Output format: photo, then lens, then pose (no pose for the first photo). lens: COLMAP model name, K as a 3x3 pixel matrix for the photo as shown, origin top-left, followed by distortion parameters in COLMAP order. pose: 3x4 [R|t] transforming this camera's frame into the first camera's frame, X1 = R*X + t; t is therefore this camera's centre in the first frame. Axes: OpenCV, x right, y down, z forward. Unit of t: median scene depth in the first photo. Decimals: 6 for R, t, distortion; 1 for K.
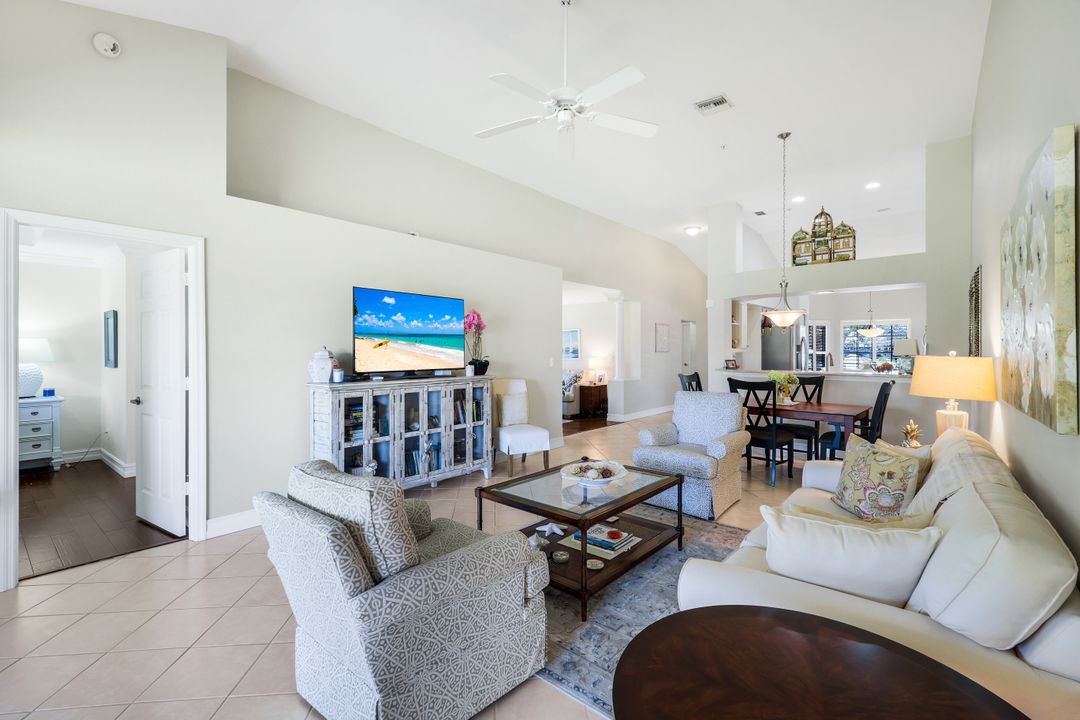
lens RADIAL K [[473.4, 0, 542.1], [0, 473.4, 353.5], [0, 0, 1]] dist [0.001408, 0.000387]
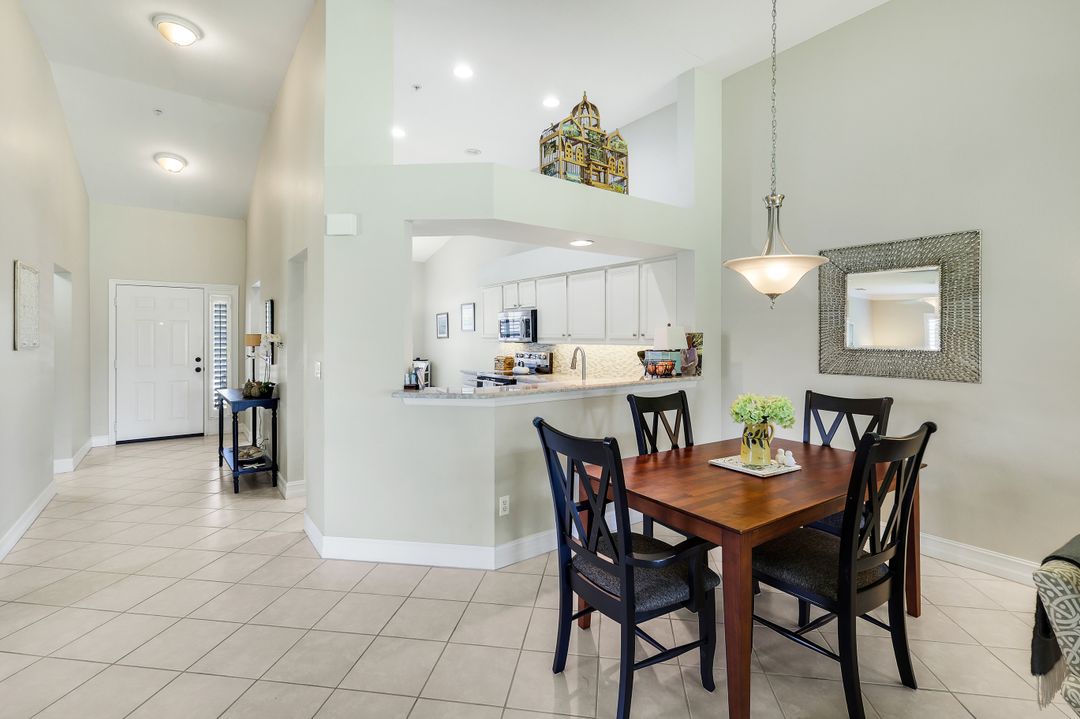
lens RADIAL K [[477.3, 0, 541.5], [0, 477.3, 331.9], [0, 0, 1]] dist [-0.000540, -0.000049]
pose [[0.232440, 0.007101, 0.972585, 0.028355], [0.008335, 0.999922, -0.009292, -0.020382], [-0.972575, 0.010266, 0.232363, 1.278083]]
